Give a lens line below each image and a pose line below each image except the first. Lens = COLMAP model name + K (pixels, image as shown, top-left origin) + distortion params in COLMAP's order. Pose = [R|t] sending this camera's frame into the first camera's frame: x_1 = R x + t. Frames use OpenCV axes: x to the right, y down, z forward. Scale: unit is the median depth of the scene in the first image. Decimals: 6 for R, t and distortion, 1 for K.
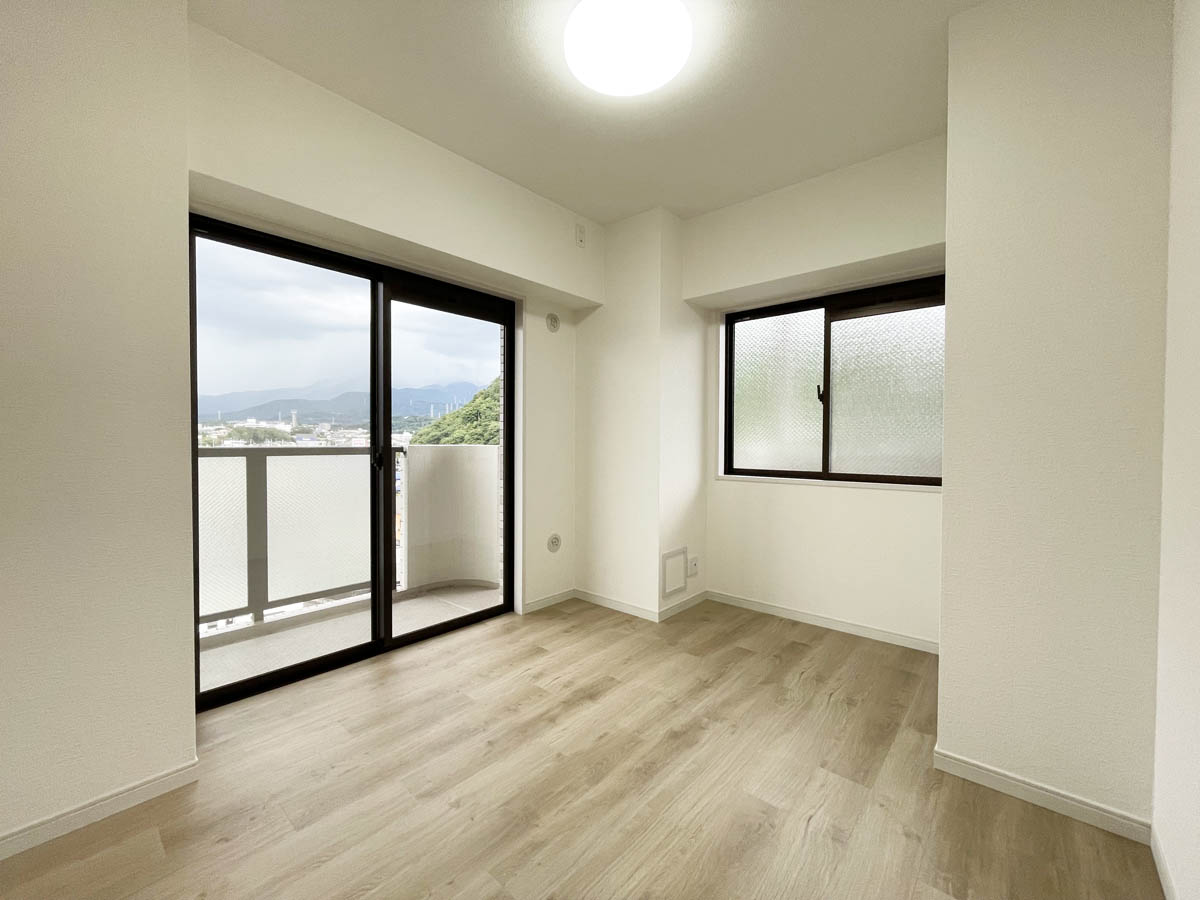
lens RADIAL K [[487.6, 0, 600.0], [0, 487.6, 450.0], [0, 0, 1]] dist [-0.022320, 0.000087]
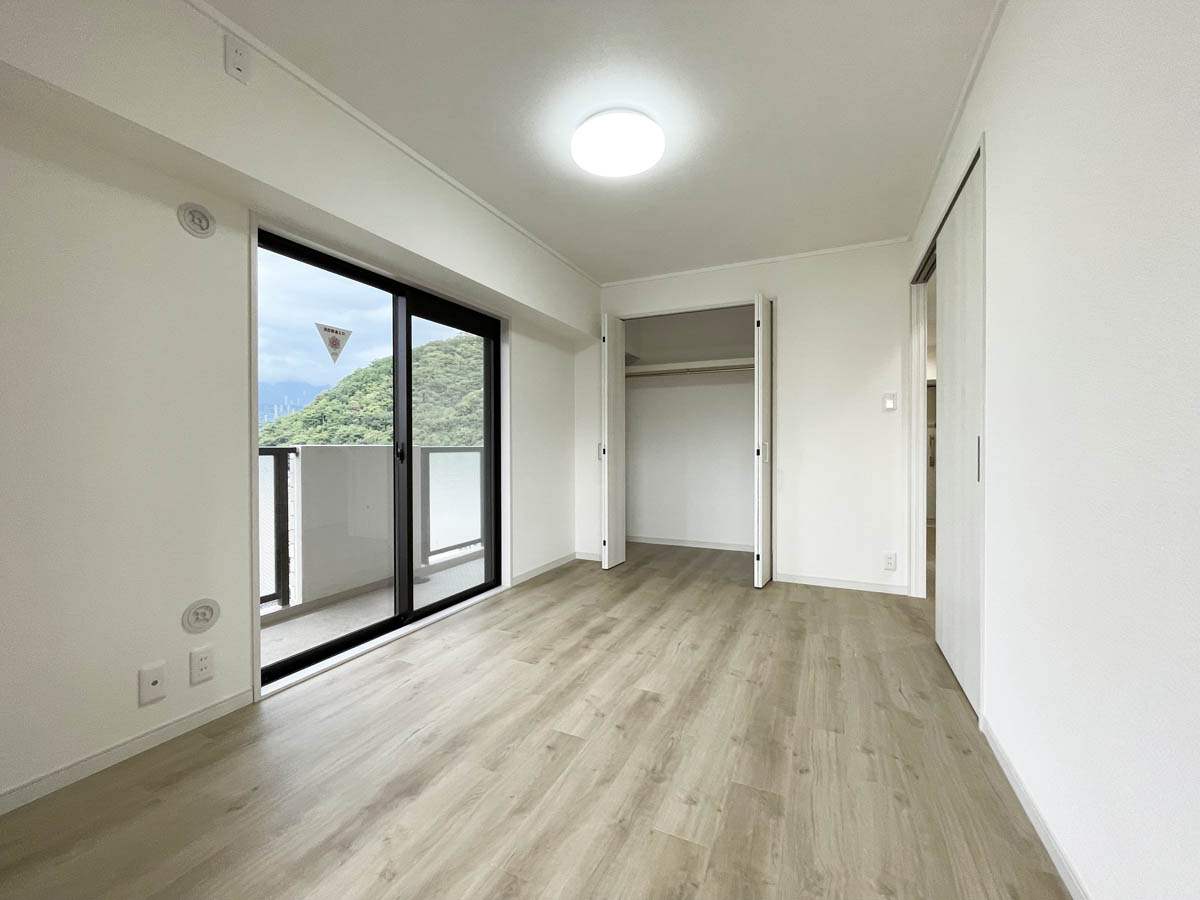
lens RADIAL K [[487.4, 0, 600.0], [0, 487.4, 450.0], [0, 0, 1]] dist [-0.001846, 0.000108]
pose [[0.961124, -0.003597, 0.276092, -0.273118], [0.007126, 0.999905, -0.011782, 0.023424], [-0.276023, 0.013292, 0.961059, -0.188432]]
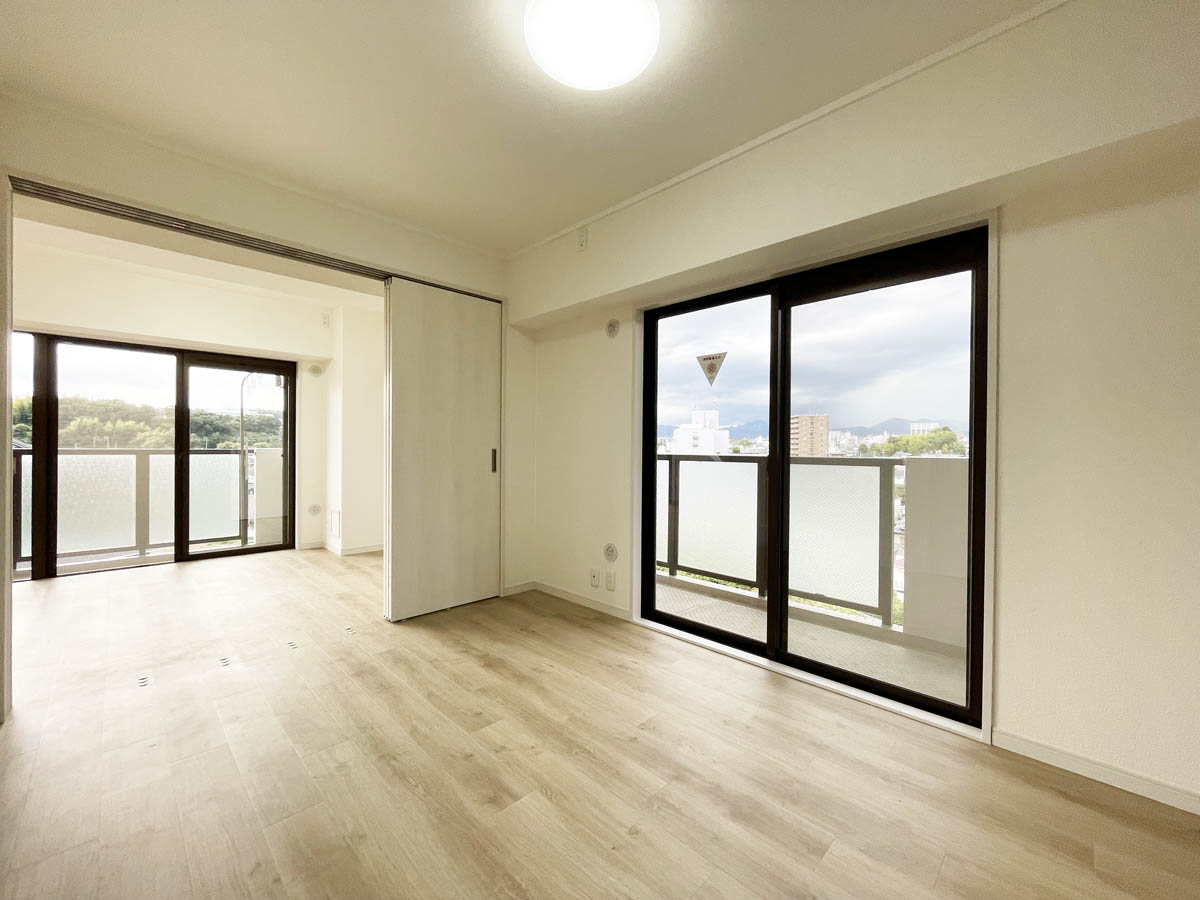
lens RADIAL K [[486.0, 0, 600.0], [0, 486.0, 450.0], [0, 0, 1]] dist [-0.000983, 0.000052]
pose [[-0.068450, 0.001707, -0.997653, 0.483597], [-0.028066, 0.999599, 0.003636, -0.009068], [0.997260, 0.028249, -0.068374, 0.579297]]
